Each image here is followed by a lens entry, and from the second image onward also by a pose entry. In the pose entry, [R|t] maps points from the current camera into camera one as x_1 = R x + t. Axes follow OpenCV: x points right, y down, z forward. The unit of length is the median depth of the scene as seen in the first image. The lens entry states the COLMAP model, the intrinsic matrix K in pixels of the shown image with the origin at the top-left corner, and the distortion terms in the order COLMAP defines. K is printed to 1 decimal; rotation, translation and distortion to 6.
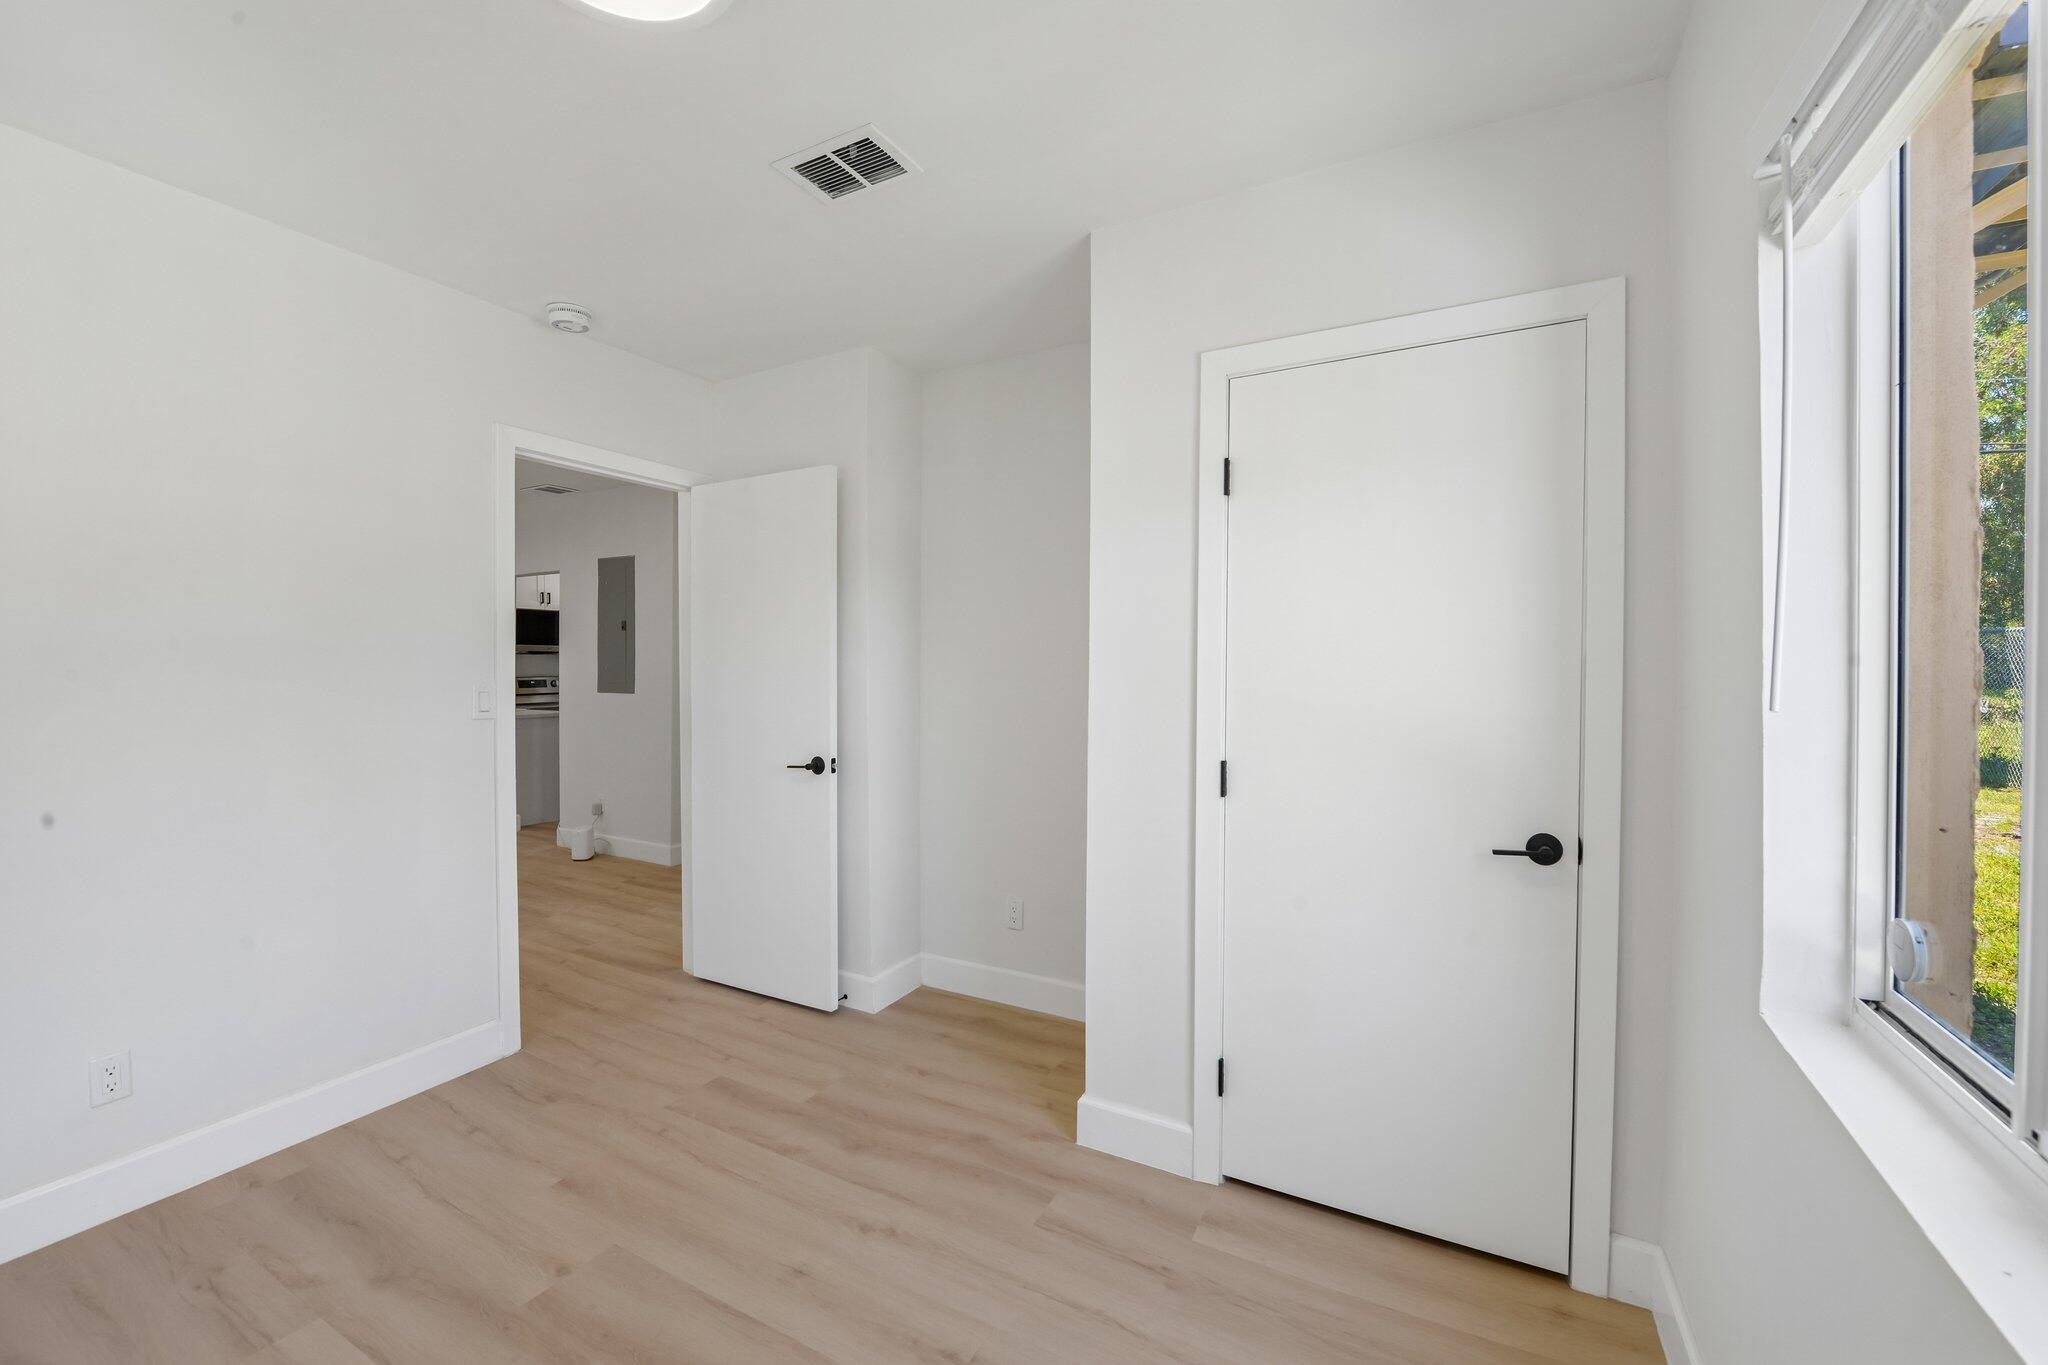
lens RADIAL K [[827.1, 0, 1024.5], [0, 827.1, 684.6], [0, 0, 1]] dist [-0.014127, -0.001509]
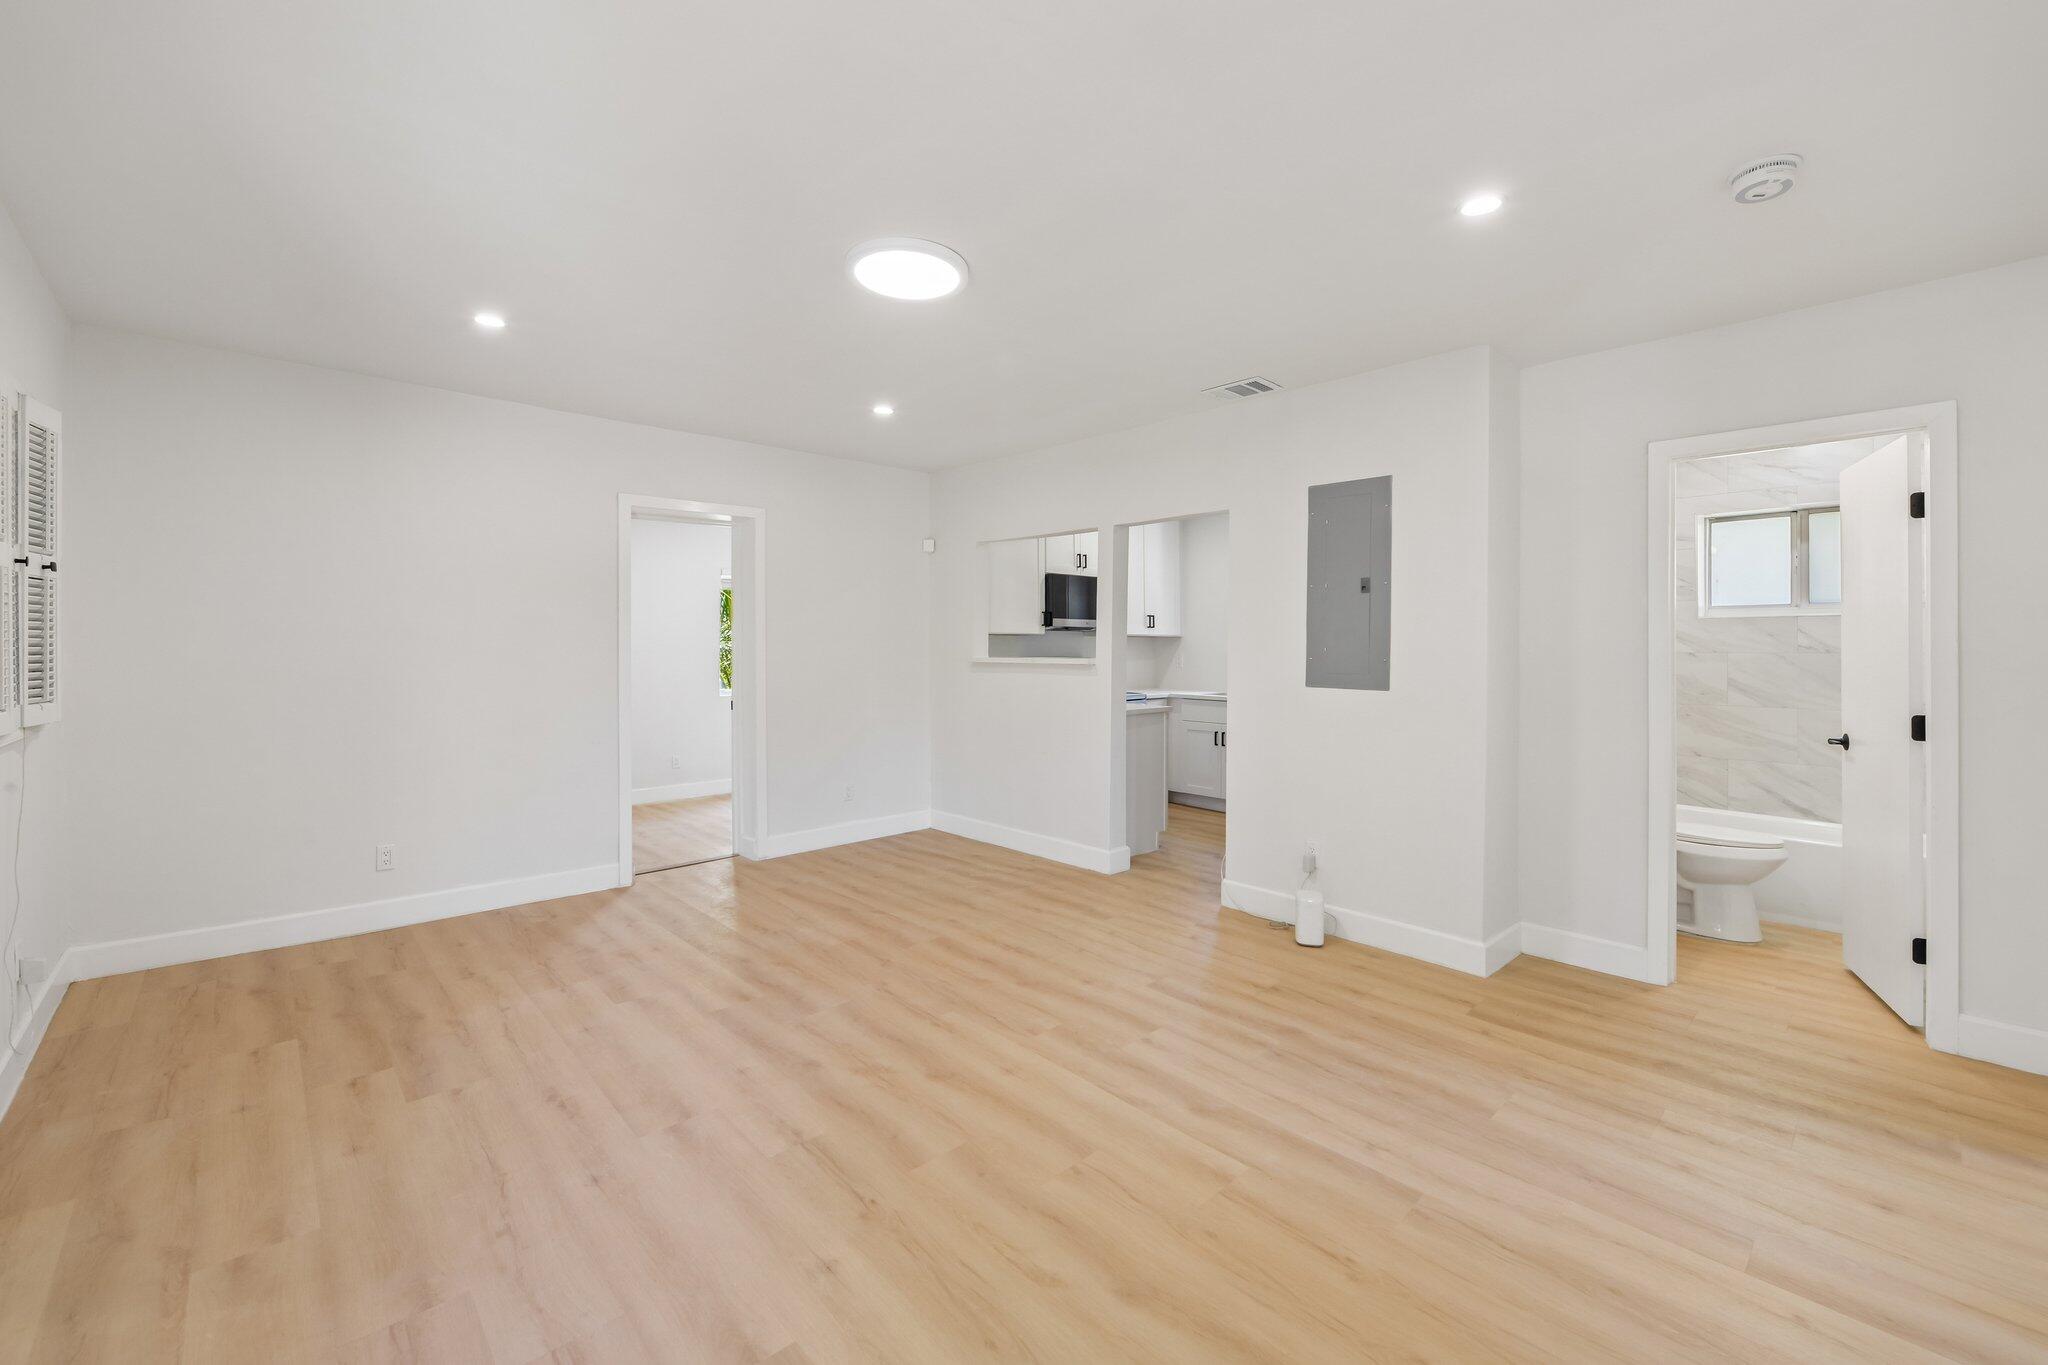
lens RADIAL K [[827.1, 0, 1034.1], [0, 827.1, 643.5], [0, 0, 1]] dist [-0.014127, -0.001509]
pose [[0.954976, 0.009846, -0.296519, -0.544065], [-0.018125, 0.999518, -0.025185, -0.004390], [0.296129, 0.029425, 0.954695, 0.299899]]
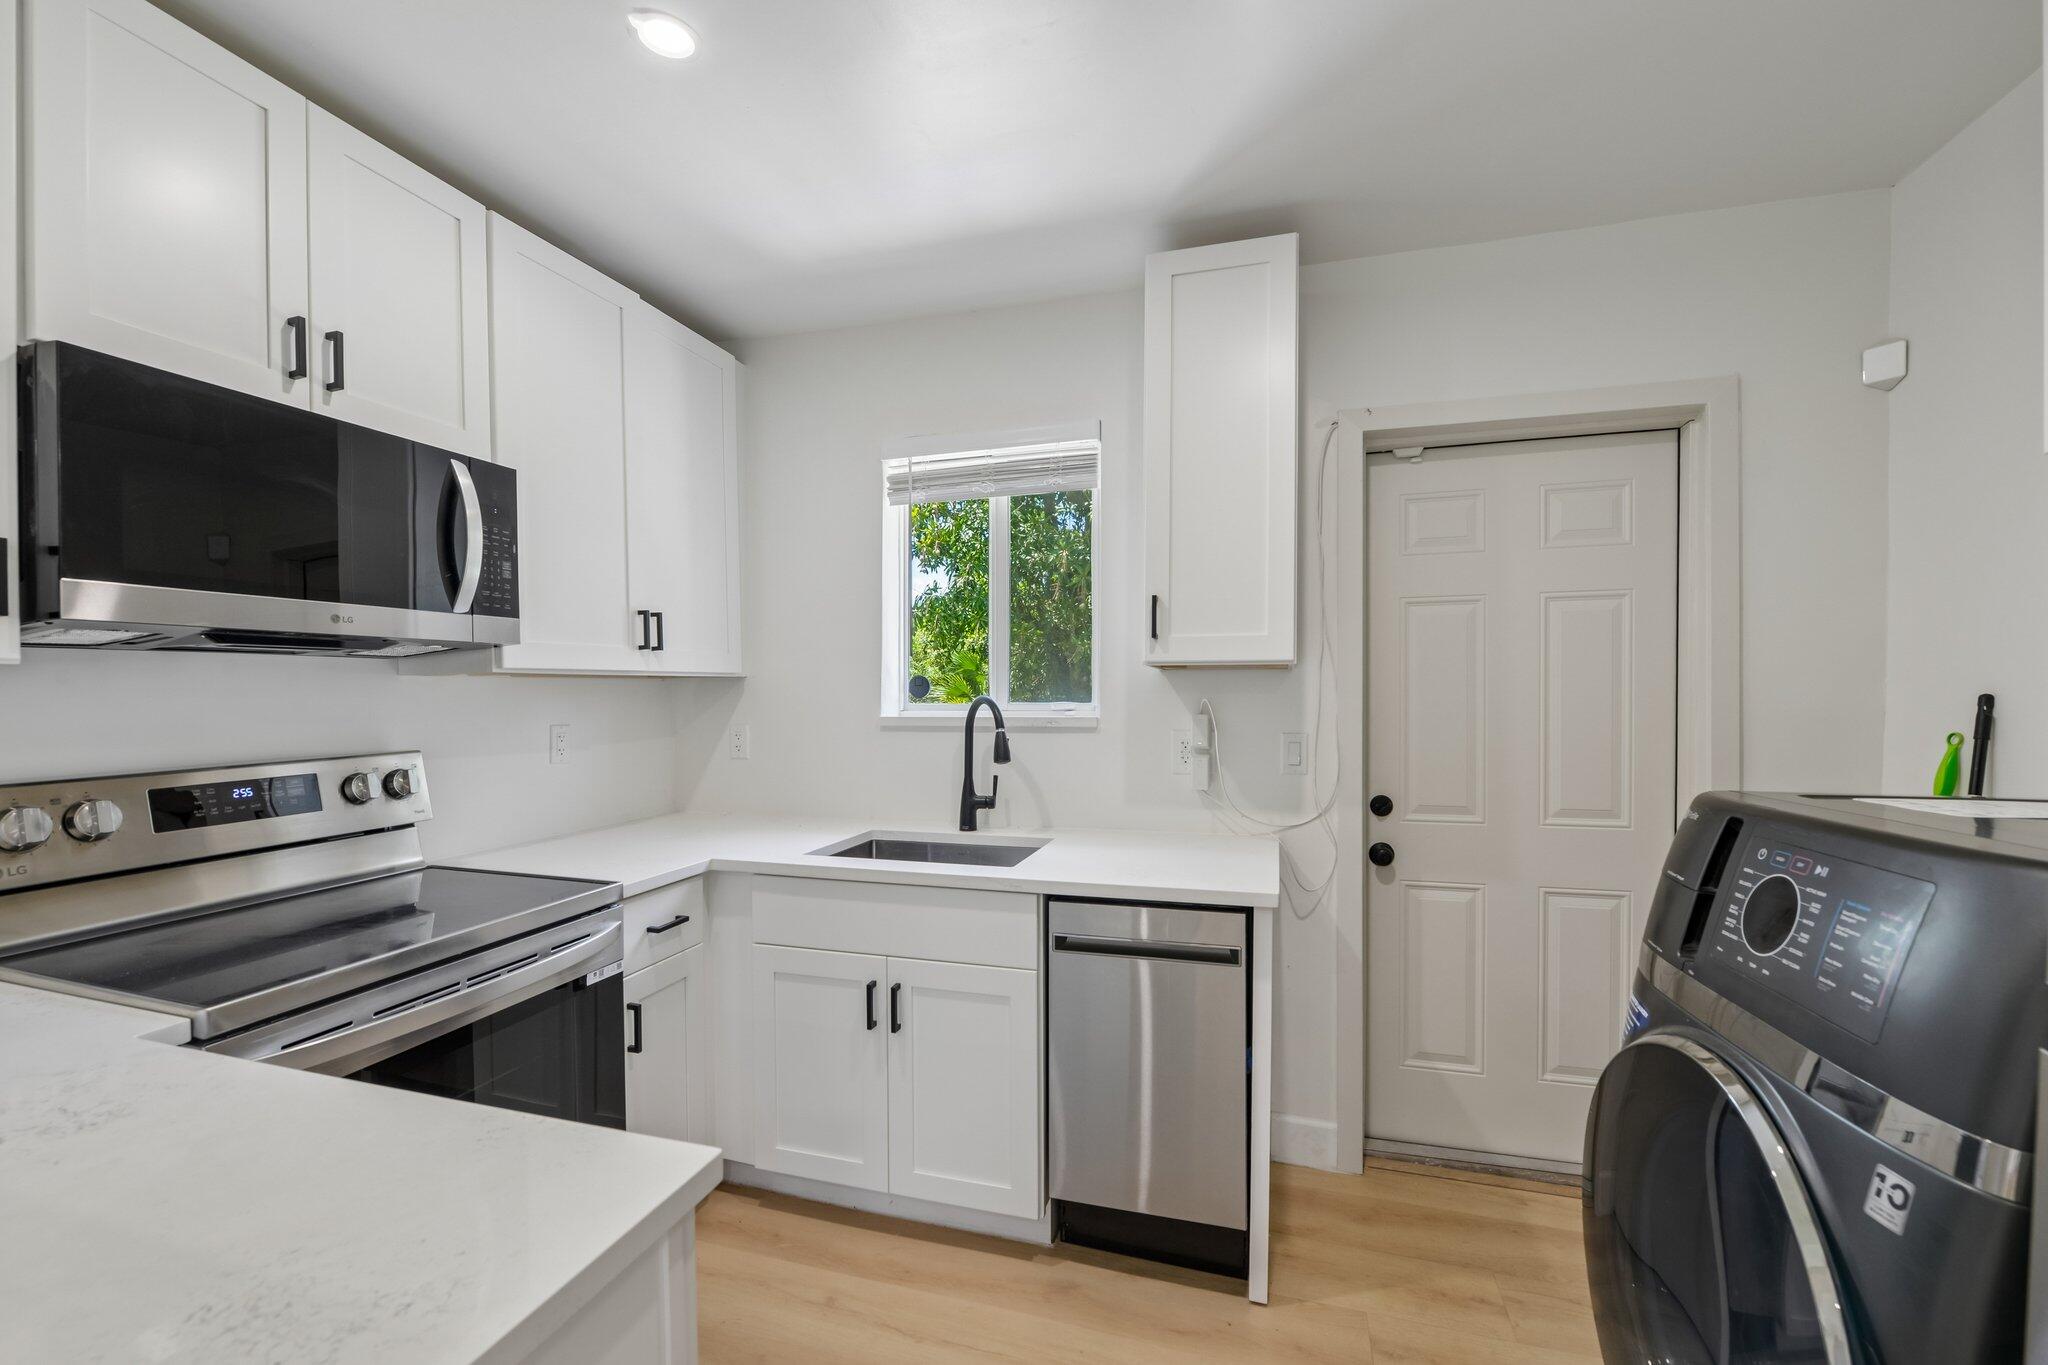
lens RADIAL K [[827.1, 0, 1030.1], [0, 827.1, 694.6], [0, 0, 1]] dist [-0.014127, -0.001509]
pose [[0.975901, 0.001518, 0.218206, -0.652756], [0.002289, 0.999850, -0.017194, -0.032832], [-0.218200, 0.017279, 0.975751, 1.113434]]
